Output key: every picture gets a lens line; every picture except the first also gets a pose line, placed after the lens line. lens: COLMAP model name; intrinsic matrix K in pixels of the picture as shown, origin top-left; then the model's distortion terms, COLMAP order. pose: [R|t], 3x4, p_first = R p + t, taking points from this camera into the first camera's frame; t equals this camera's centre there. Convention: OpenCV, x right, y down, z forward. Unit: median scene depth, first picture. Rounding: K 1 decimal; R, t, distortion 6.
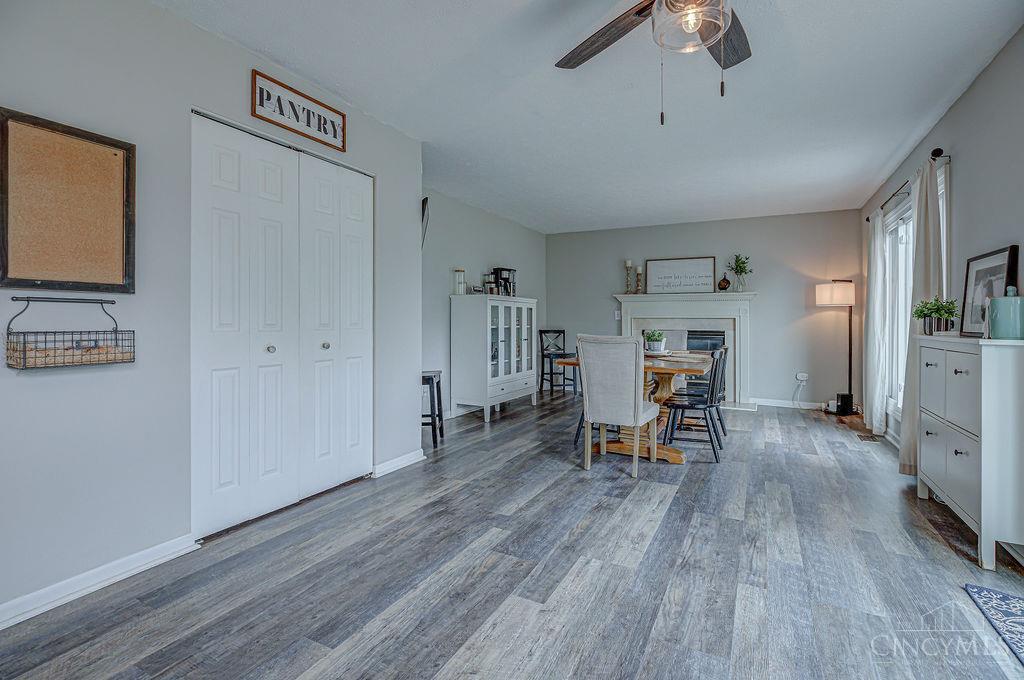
lens RADIAL K [[466.9, 0, 526.2], [0, 466.9, 321.2], [0, 0, 1]] dist [-0.005567, -0.000708]
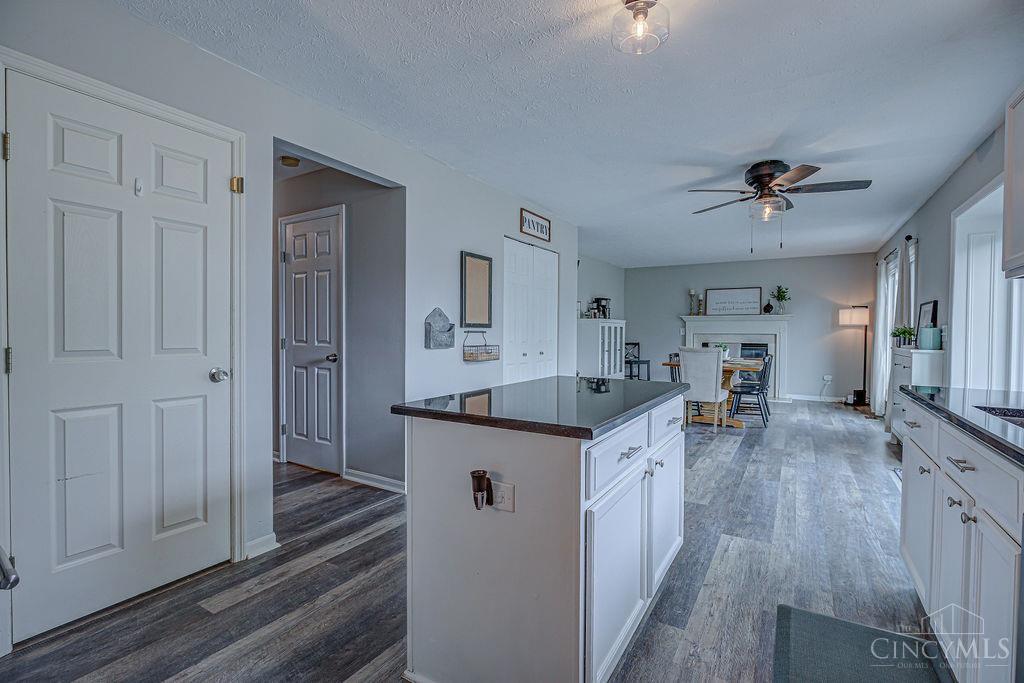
lens RADIAL K [[466.9, 0, 517.6], [0, 466.9, 348.4], [0, 0, 1]] dist [-0.005567, -0.000708]
pose [[0.997189, 0.000846, -0.074923, -0.351655], [0.001764, 0.999394, 0.034761, -0.024551], [0.074907, -0.034795, 0.996583, -0.709969]]
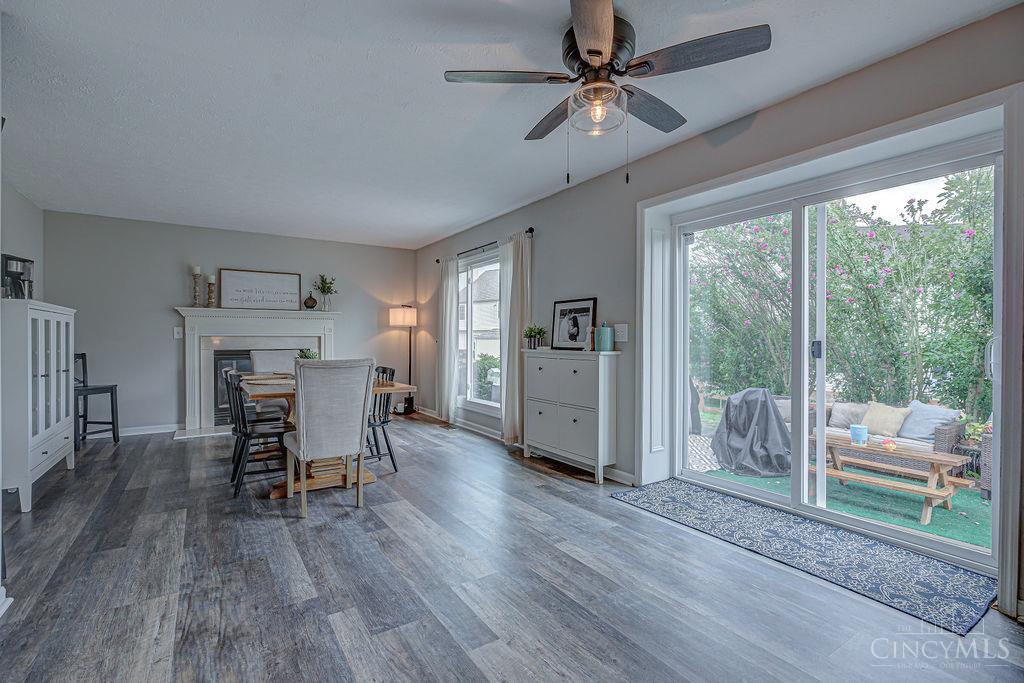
lens RADIAL K [[466.9, 0, 483.6], [0, 466.9, 335.5], [0, 0, 1]] dist [-0.005567, -0.000708]
pose [[0.517937, -0.002519, 0.855415, -0.462918], [0.003132, 0.999995, 0.001049, -0.015213], [-0.855413, 0.002136, 0.517942, 0.299442]]
